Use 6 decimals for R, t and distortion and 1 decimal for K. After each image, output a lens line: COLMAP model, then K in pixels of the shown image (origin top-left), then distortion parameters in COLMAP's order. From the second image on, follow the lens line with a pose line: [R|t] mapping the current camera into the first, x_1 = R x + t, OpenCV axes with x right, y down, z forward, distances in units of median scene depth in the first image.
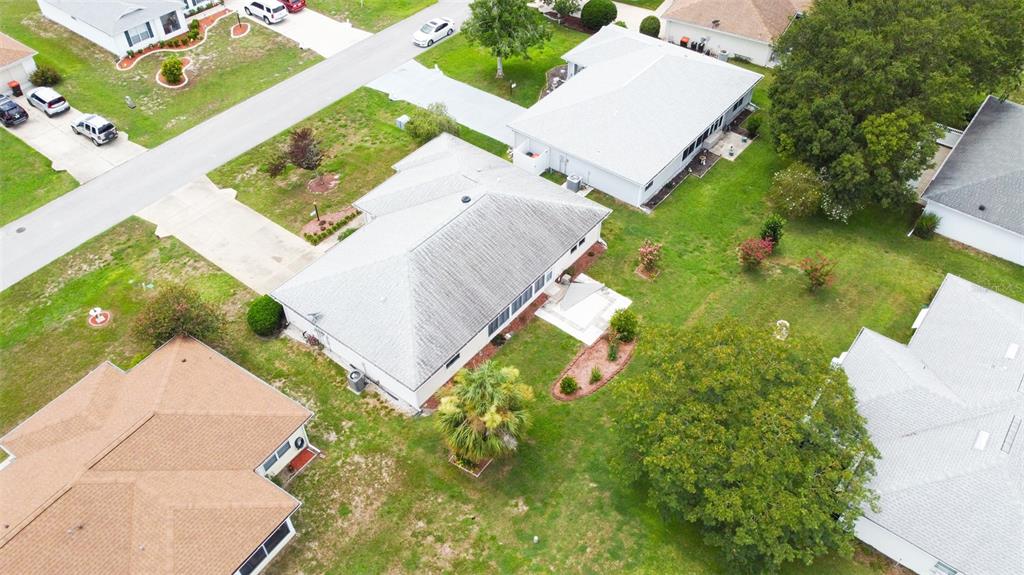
lens RADIAL K [[775.4, 0, 514.3], [0, 775.4, 286.0], [0, 0, 1]] dist [-0.000117, -0.004350]
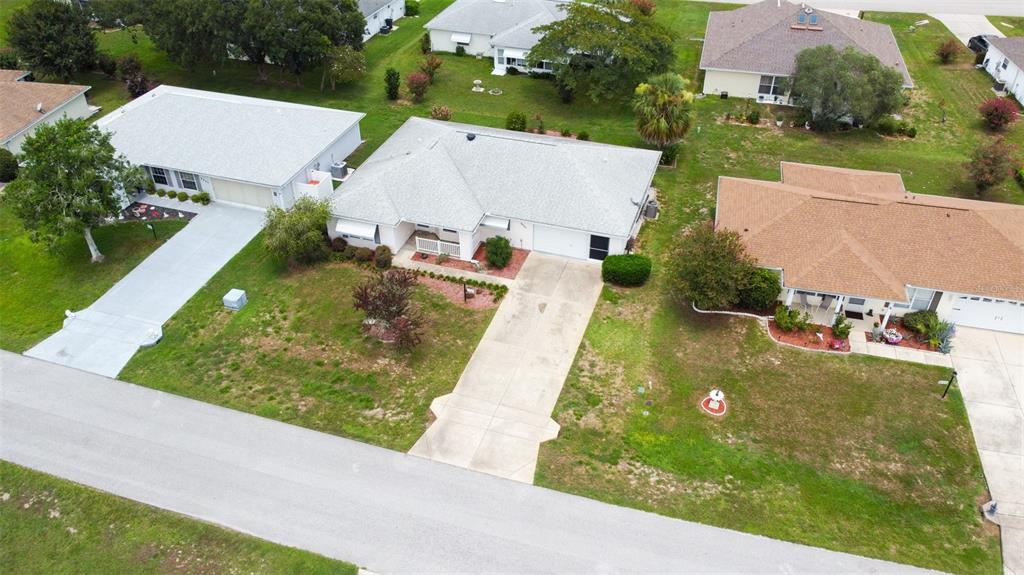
lens RADIAL K [[775.4, 0, 512.8], [0, 775.4, 286.9], [0, 0, 1]] dist [-0.000117, -0.004350]
pose [[-0.339178, -0.557048, 0.758061, -0.914044], [0.663523, 0.429570, 0.612541, -0.580446], [-0.666855, 0.710751, 0.223913, 0.796669]]
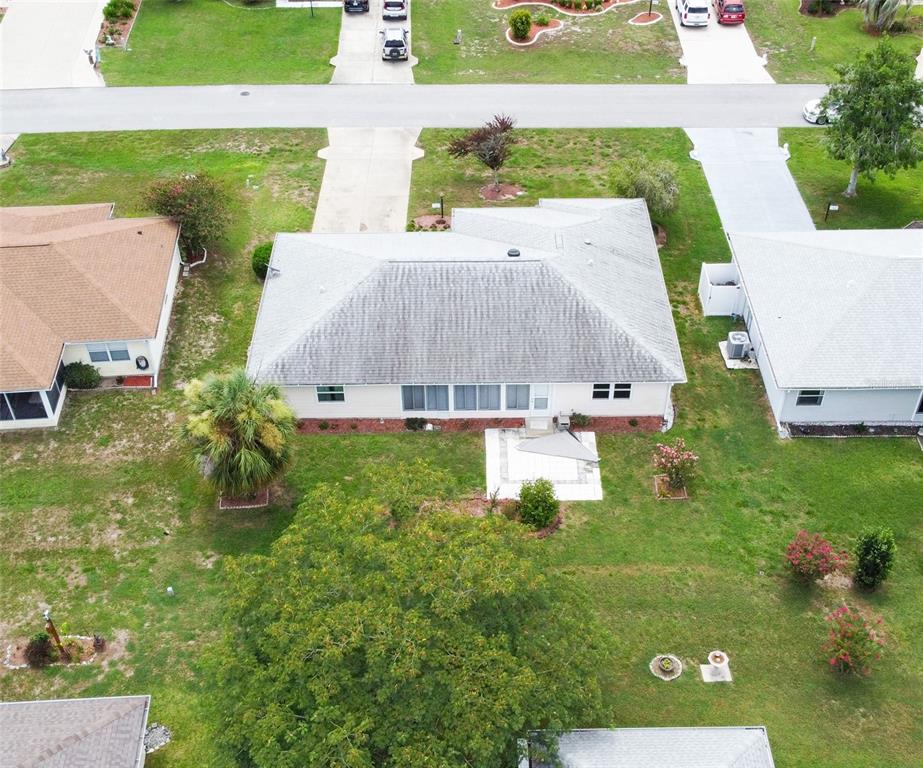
lens RADIAL K [[1097.8, 0, 486.1], [0, 1097.8, 408.5], [0, 0, 1]] dist [-0.001772, 0.000000]
pose [[0.629901, 0.522781, -0.574390, 0.544357], [-0.549417, 0.822654, 0.146224, -0.117094], [0.548967, 0.223473, 0.805416, 0.163932]]
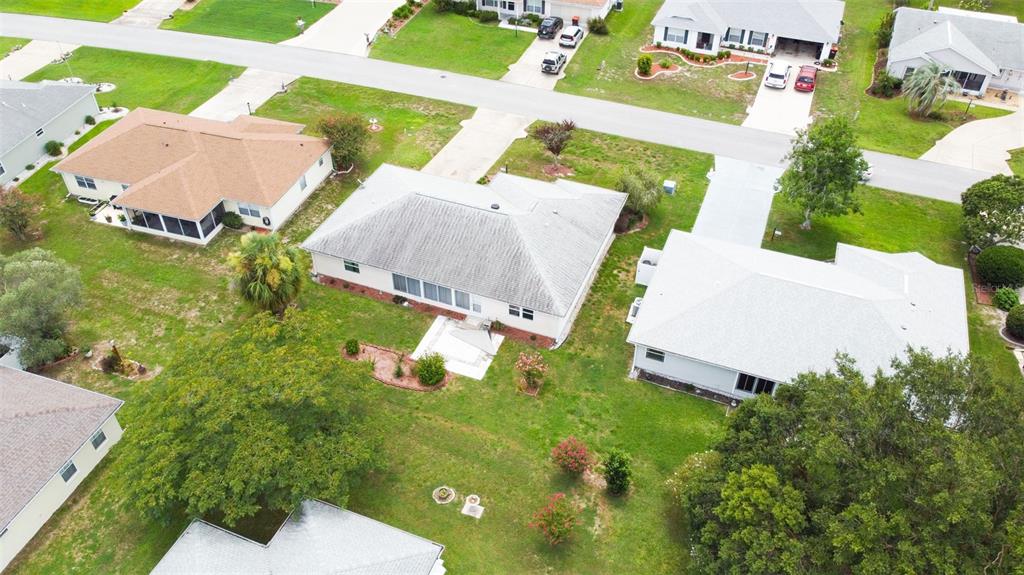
lens RADIAL K [[775.4, 0, 511.8], [0, 775.4, 289.2], [0, 0, 1]] dist [-0.000117, -0.004350]
pose [[0.283211, 0.622866, -0.729266, 0.738905], [-0.681196, 0.665905, 0.304207, -0.347987], [0.675102, 0.410618, 0.612886, 0.362106]]
